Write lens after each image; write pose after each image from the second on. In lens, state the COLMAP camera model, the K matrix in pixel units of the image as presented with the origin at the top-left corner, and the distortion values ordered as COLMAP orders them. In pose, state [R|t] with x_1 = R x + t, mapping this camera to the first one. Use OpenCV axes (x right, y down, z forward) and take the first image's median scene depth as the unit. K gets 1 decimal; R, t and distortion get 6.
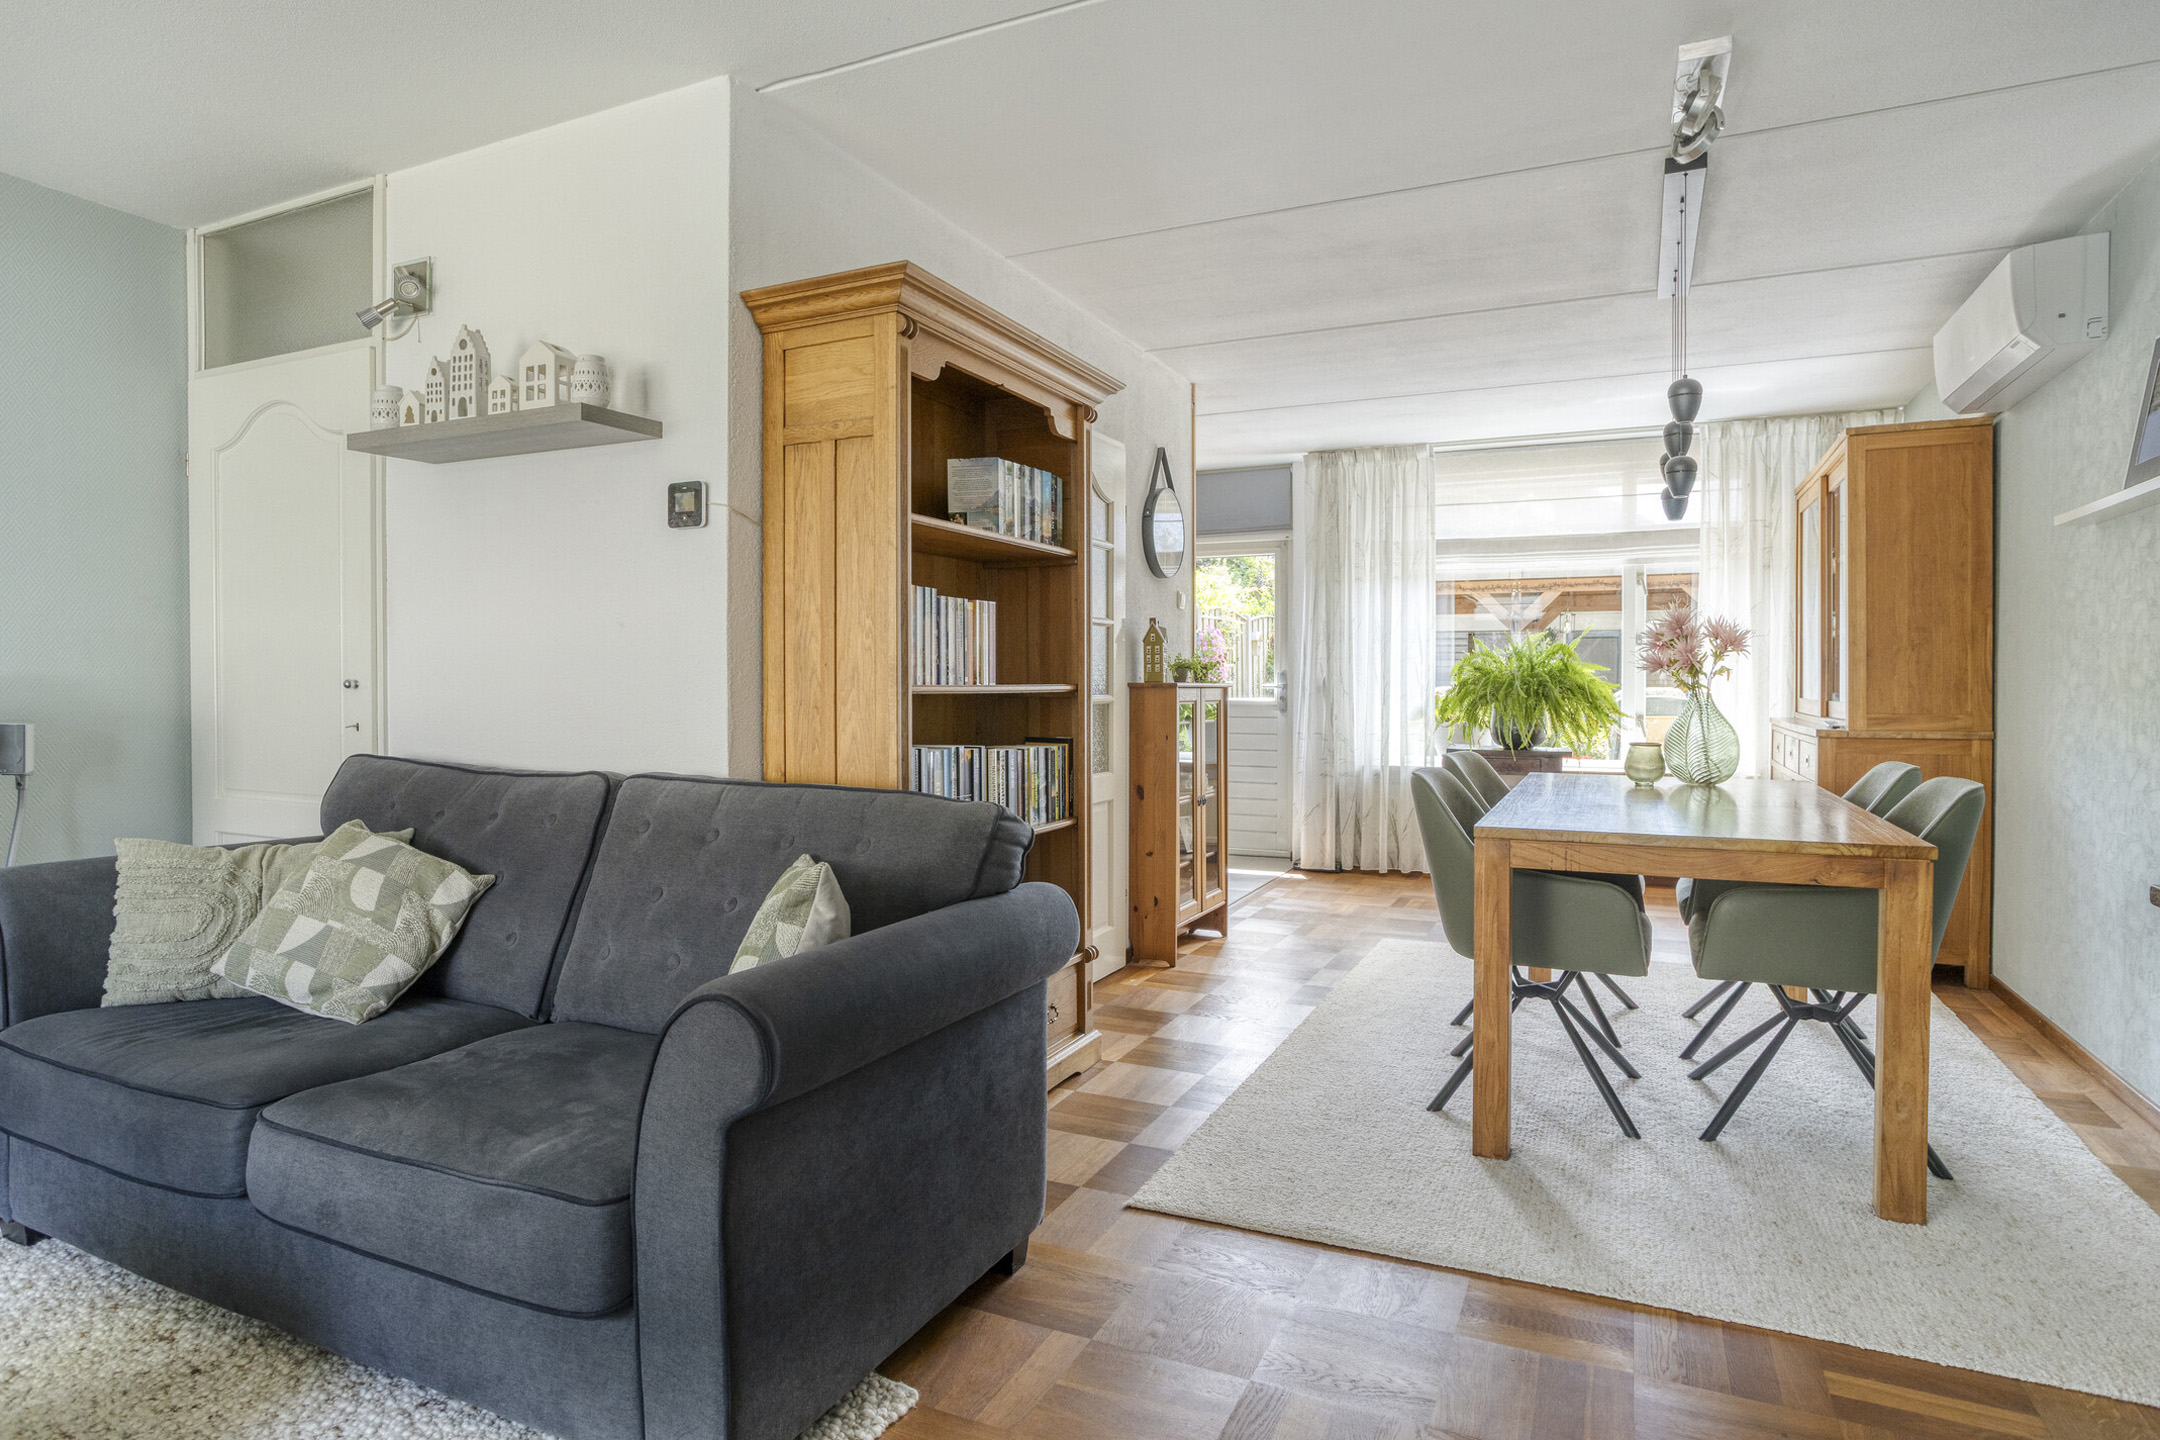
lens RADIAL K [[1186.9, 0, 1068.7], [0, 1186.9, 693.7], [0, 0, 1]] dist [-0.005821, -0.000256]
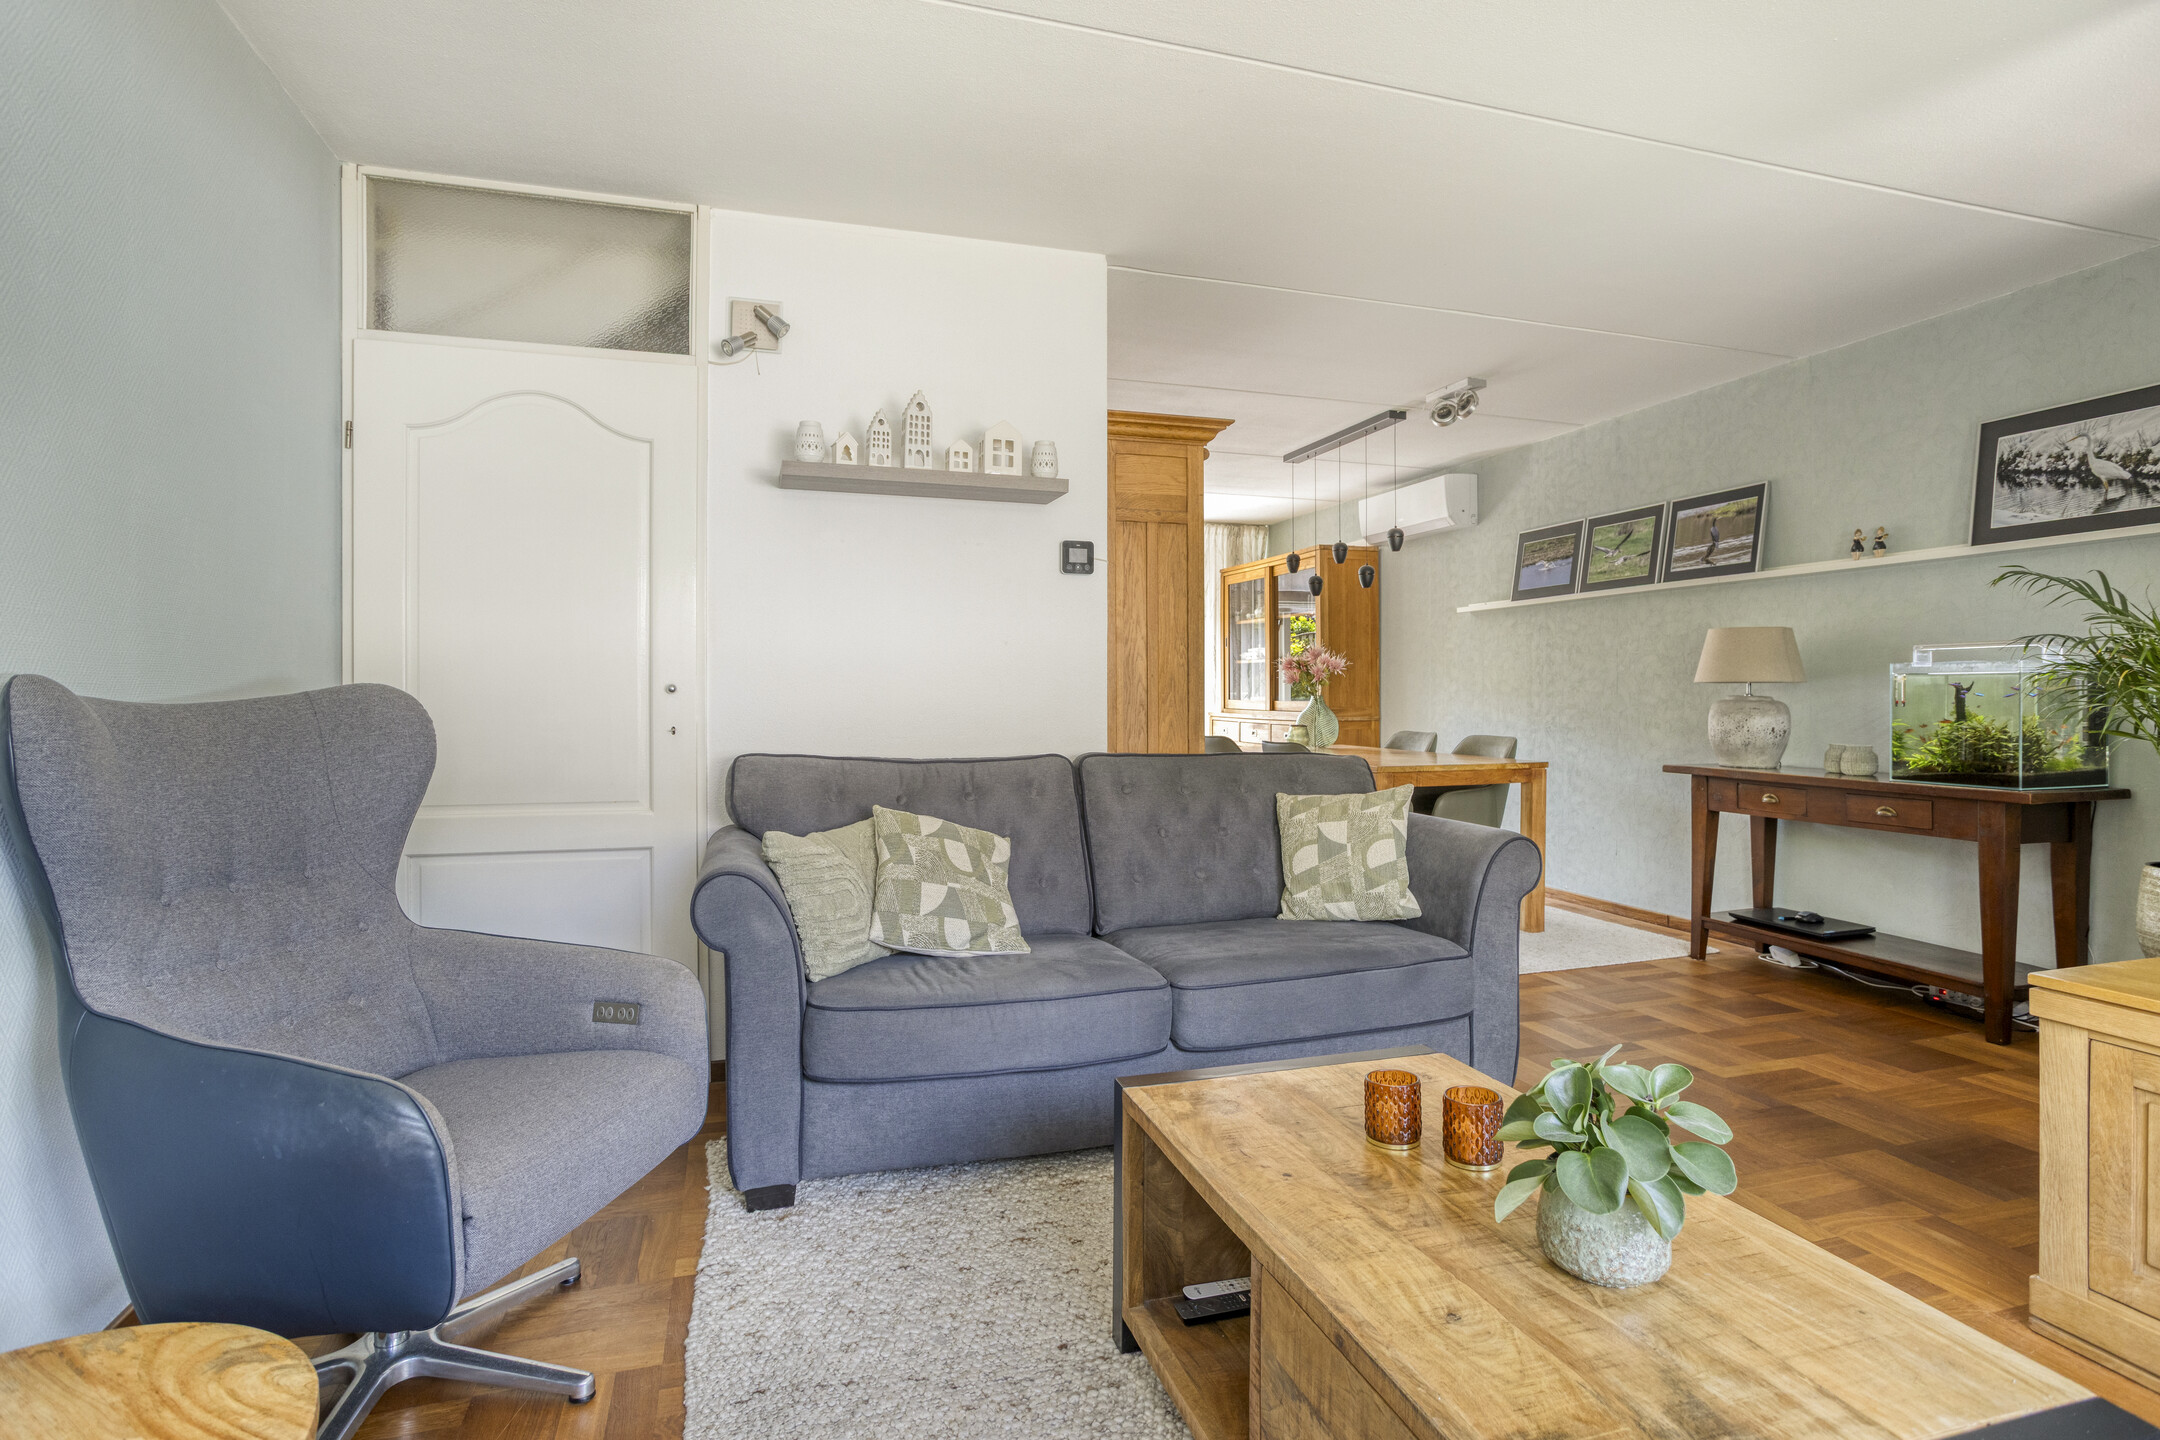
lens RADIAL K [[1121.8, 0, 1091.2], [0, 1121.8, 704.3], [0, 0, 1]] dist [-0.028772, 0.000871]
pose [[0.720226, -0.008651, 0.693686, -0.728166], [0.008307, 0.999958, 0.003845, 0.002598], [-0.693690, 0.002993, 0.720268, 0.037937]]
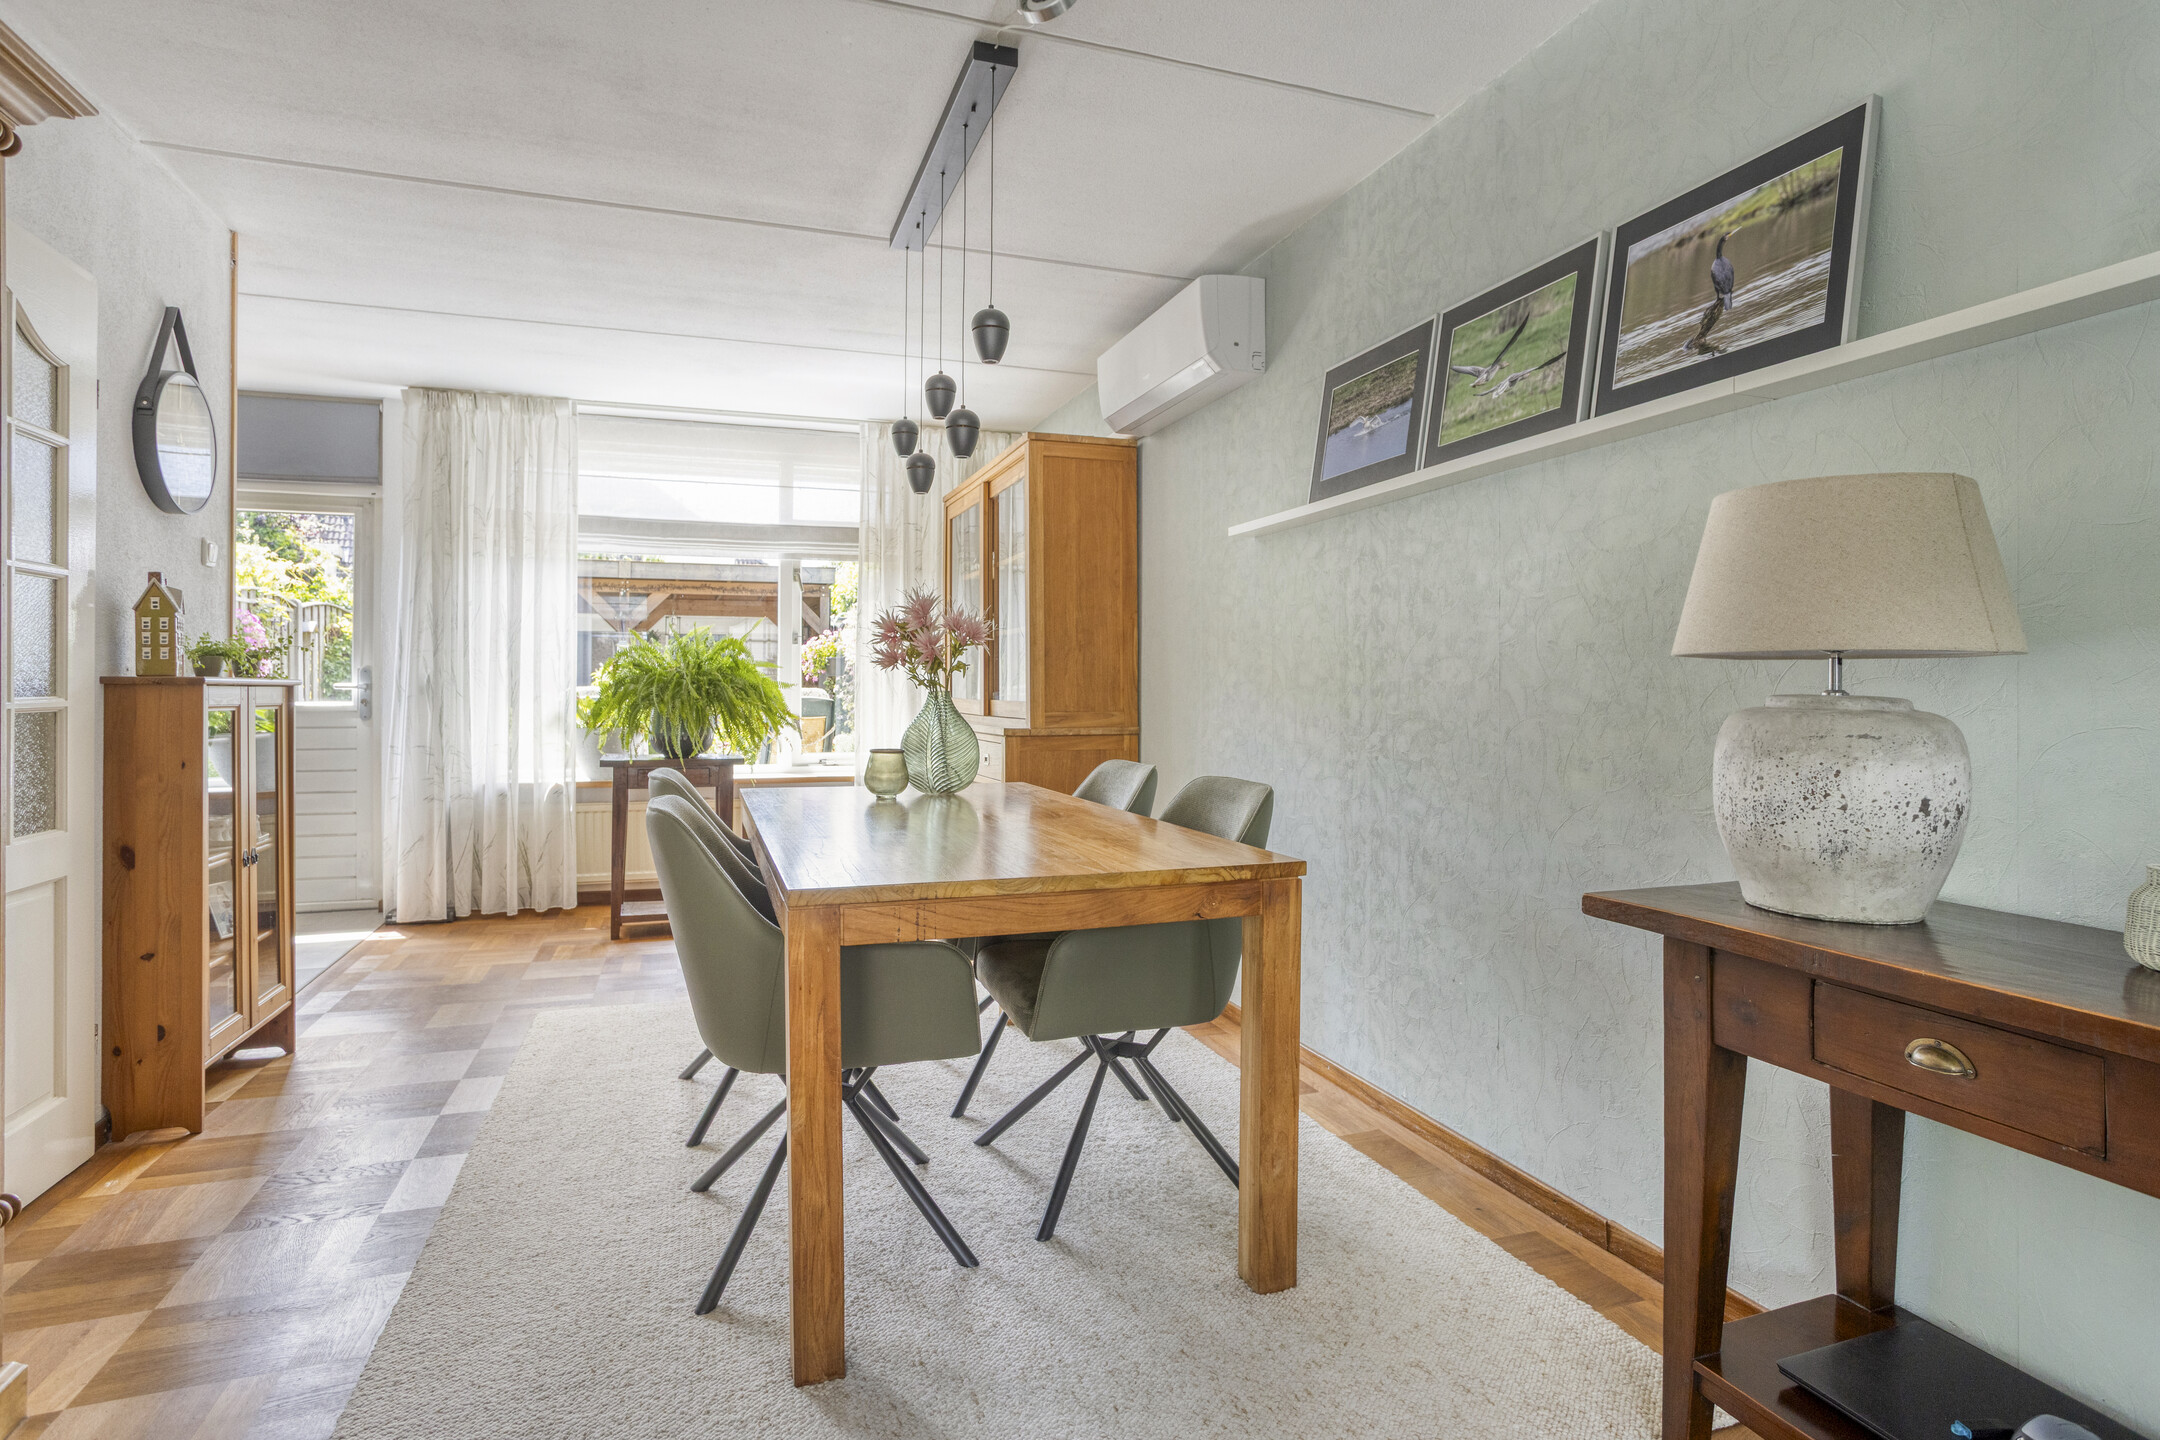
lens RADIAL K [[1122.8, 0, 1090.9], [0, 1122.8, 686.3], [0, 0, 1]] dist [-0.057213, 0.033430]
pose [[0.708346, 0.002481, 0.705861, 0.014630], [0.004327, 0.999960, -0.007856, 0.002509], [-0.705852, 0.008619, 0.708307, 0.275148]]
